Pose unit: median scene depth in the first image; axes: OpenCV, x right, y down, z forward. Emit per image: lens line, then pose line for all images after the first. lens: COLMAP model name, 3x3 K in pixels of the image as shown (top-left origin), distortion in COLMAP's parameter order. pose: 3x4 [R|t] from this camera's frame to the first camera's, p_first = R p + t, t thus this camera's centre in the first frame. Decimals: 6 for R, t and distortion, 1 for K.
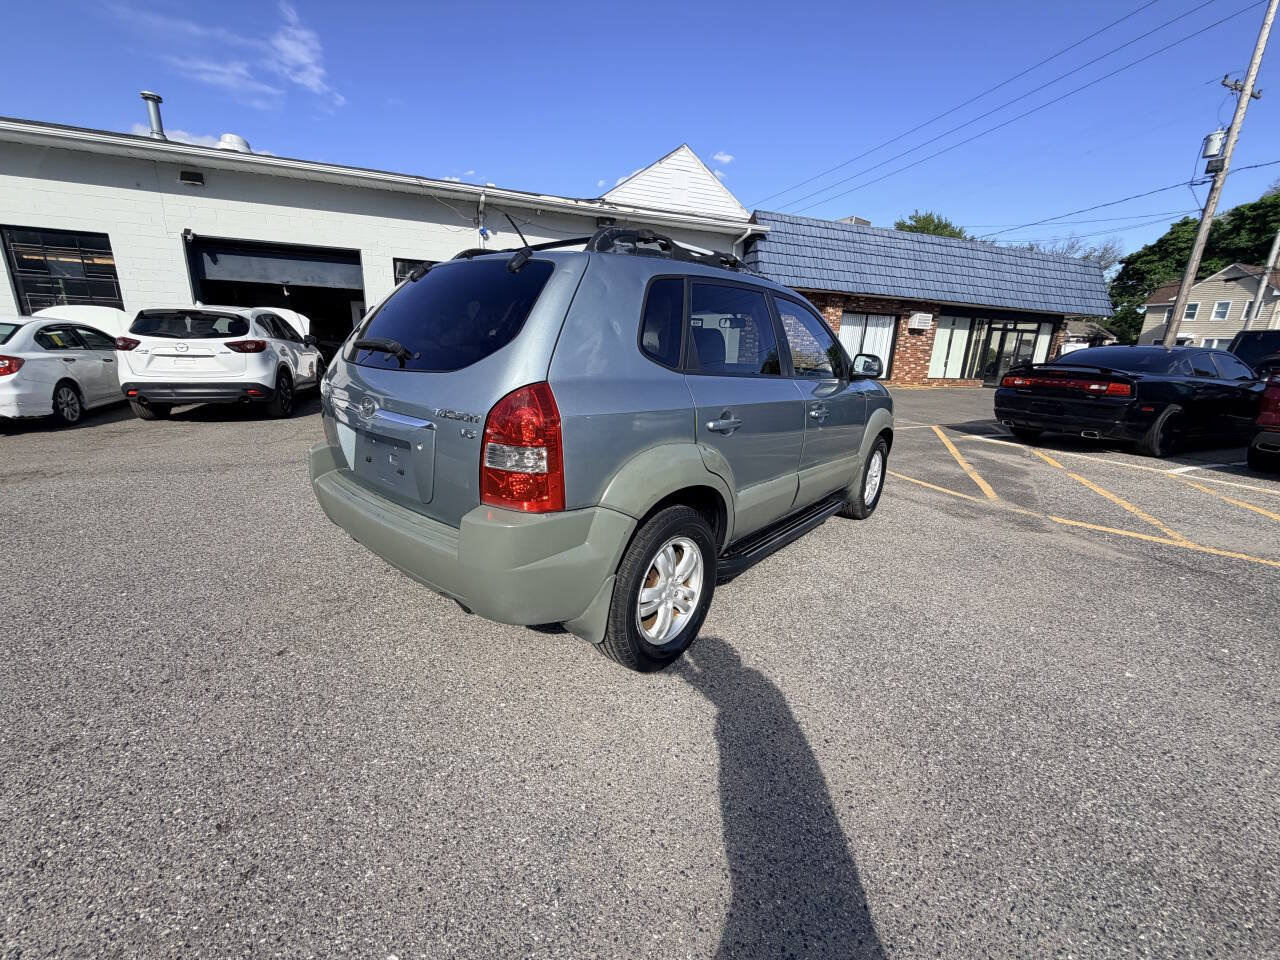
lens RADIAL K [[506.3, 0, 636.5], [0, 506.3, 481.4], [0, 0, 1]] dist [-0.000829, -0.000549]
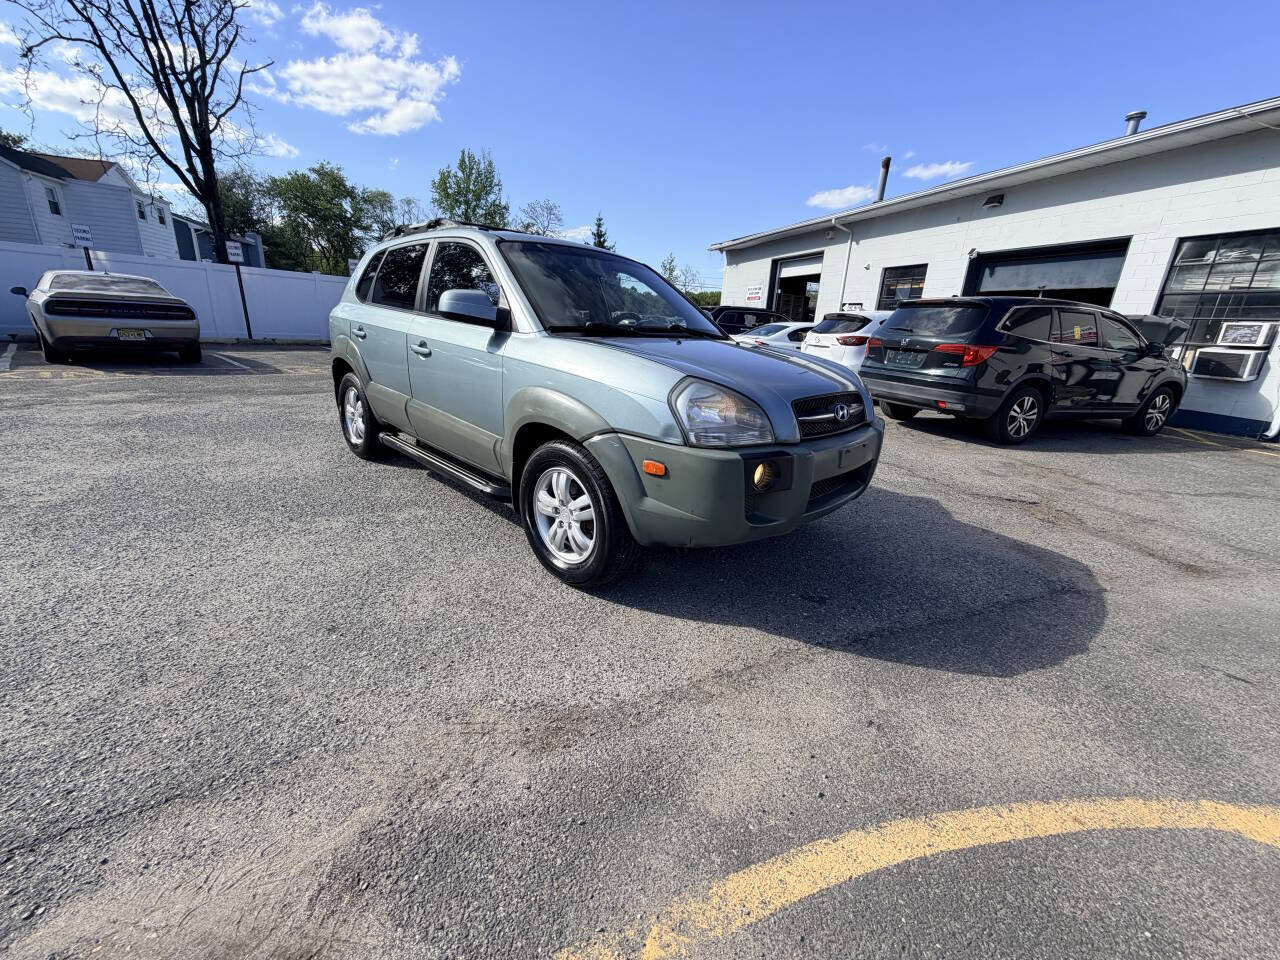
lens RADIAL K [[505.3, 0, 638.3], [0, 505.3, 482.9], [0, 0, 1]] dist [0.000349, 0.000107]
pose [[-0.056567, 0.269641, -0.961298, 0.363850], [-0.319875, 0.907190, 0.273287, -0.081204], [0.945770, 0.322954, 0.034934, 0.381207]]
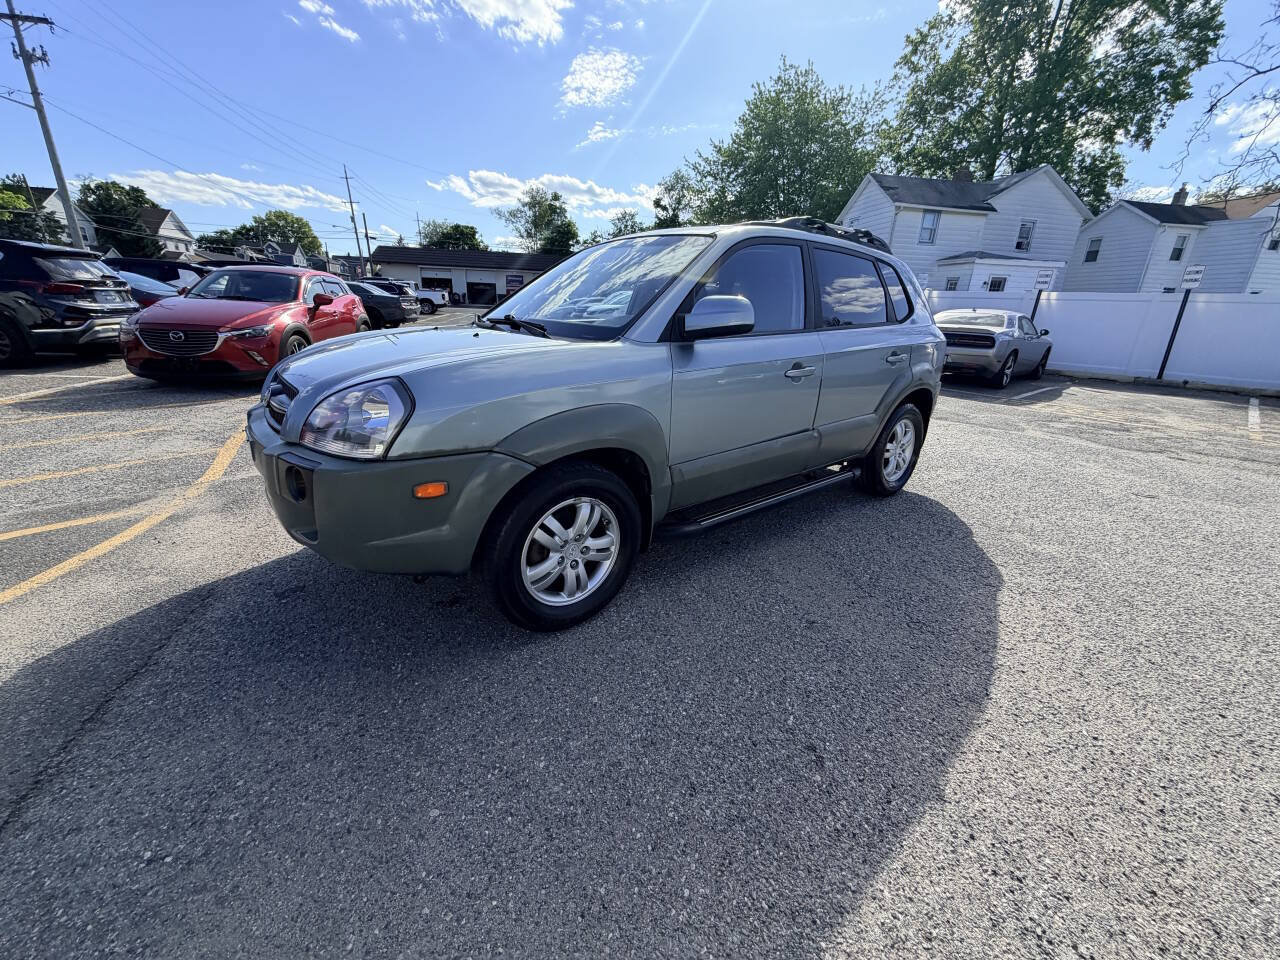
lens RADIAL K [[509.8, 0, 638.3], [0, 509.8, 479.2], [0, 0, 1]] dist [0.000874, -0.000047]
pose [[-0.980527, -0.122158, 0.153766, 0.001597], [-0.016173, 0.830558, 0.556697, -0.154923], [-0.195716, 0.543370, -0.816360, 0.591767]]
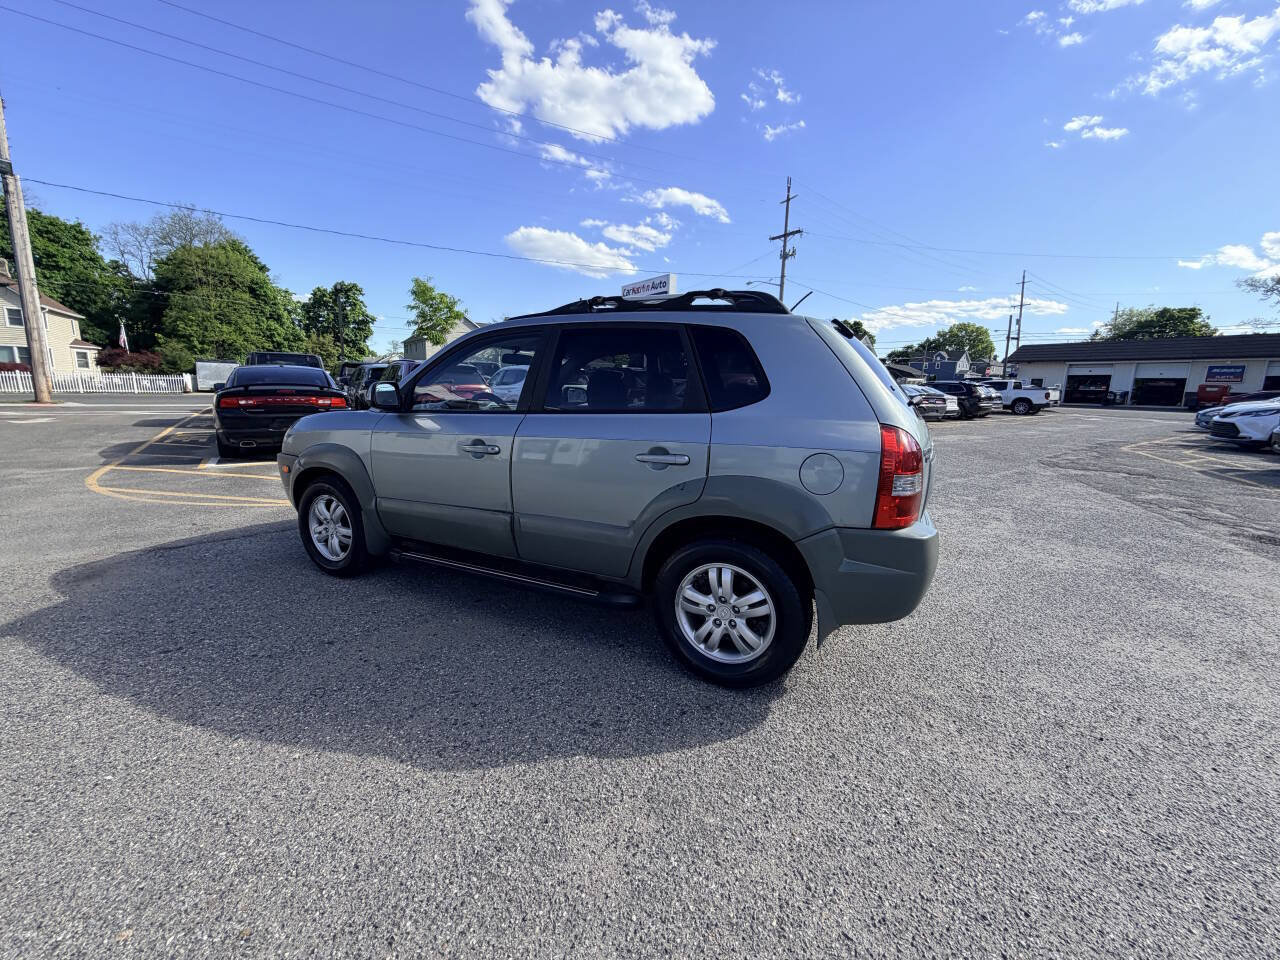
lens RADIAL K [[511.3, 0, 637.5], [0, 511.3, 476.7], [0, 0, 1]] dist [-0.000107, 0.000146]
pose [[-0.239384, -0.203139, 0.949437, -0.278320], [0.221676, 0.940605, 0.257141, -0.100214], [-0.945280, 0.272023, -0.180135, 0.337764]]
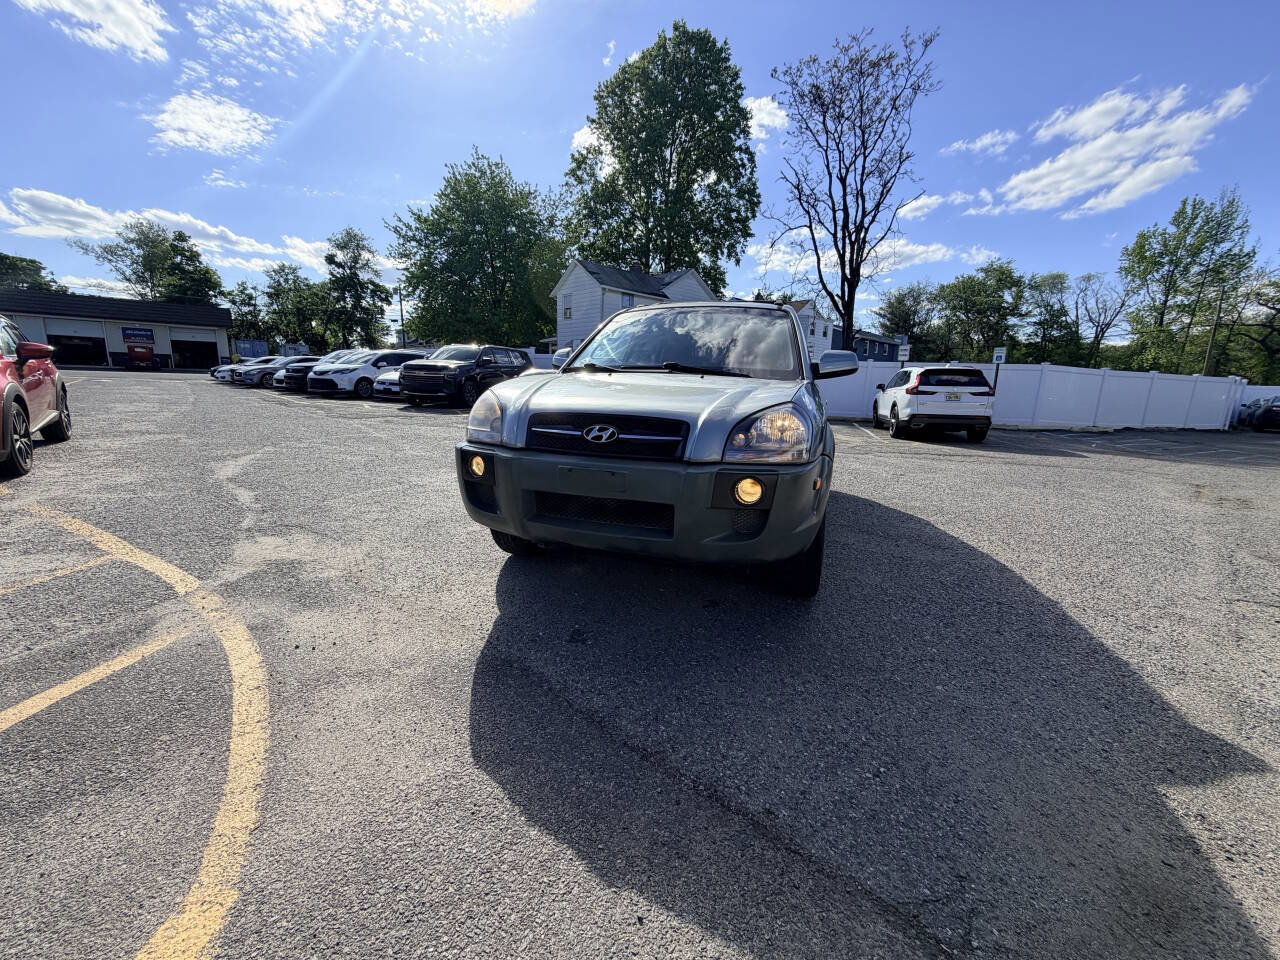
lens RADIAL K [[511.3, 0, 637.5], [0, 511.3, 476.7], [0, 0, 1]] dist [-0.000107, 0.000146]
pose [[-0.922354, 0.010603, -0.386201, 0.218821], [-0.158082, 0.901756, 0.402301, -0.141013], [0.352525, 0.432115, -0.830062, 0.622973]]
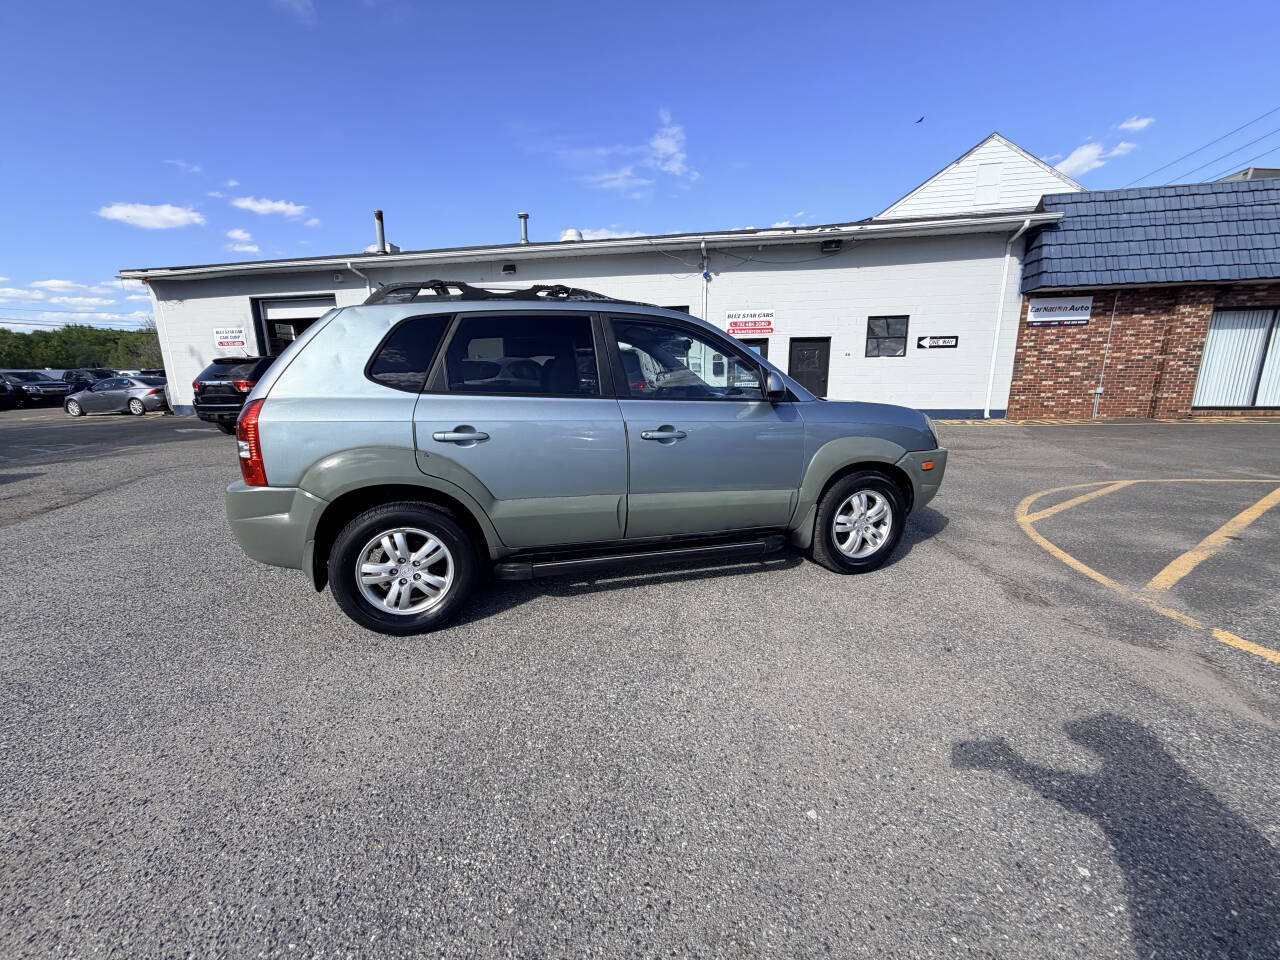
lens RADIAL K [[505.3, 0, 638.3], [0, 505.3, 482.9], [0, 0, 1]] dist [0.000349, 0.000107]
pose [[0.834841, 0.077096, -0.545067, 0.218421], [-0.108709, 0.993735, -0.025945, -0.004645], [0.539651, 0.080913, 0.837991, 0.050067]]
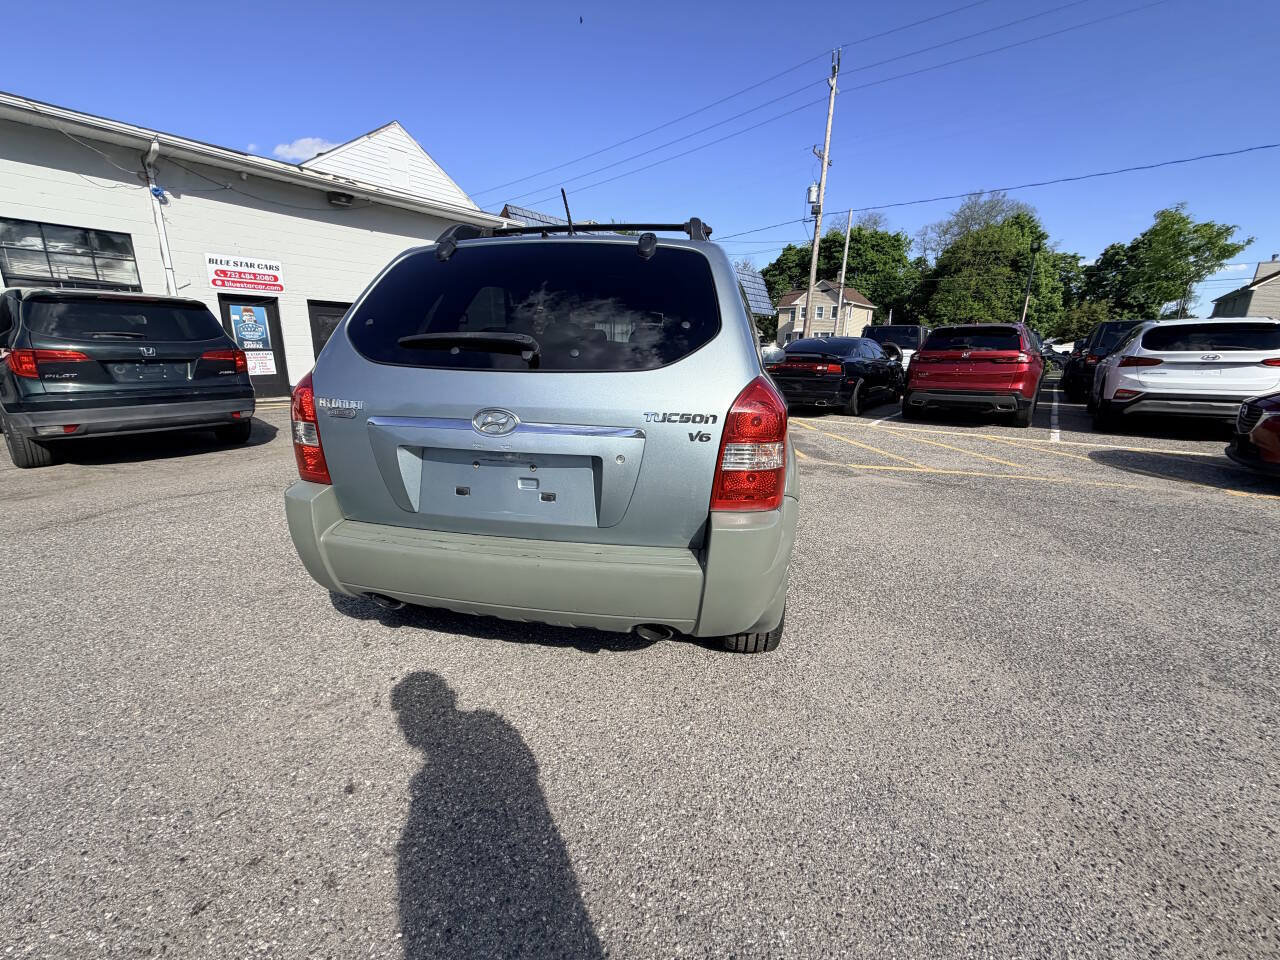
lens RADIAL K [[507.7, 0, 637.3], [0, 507.7, 478.8], [0, 0, 1]] dist [-0.000181, -0.000330]
pose [[0.865591, -0.143814, 0.479656, -0.122788], [0.143155, 0.988964, 0.038180, -0.009954], [-0.479853, 0.035617, 0.876626, 0.036281]]
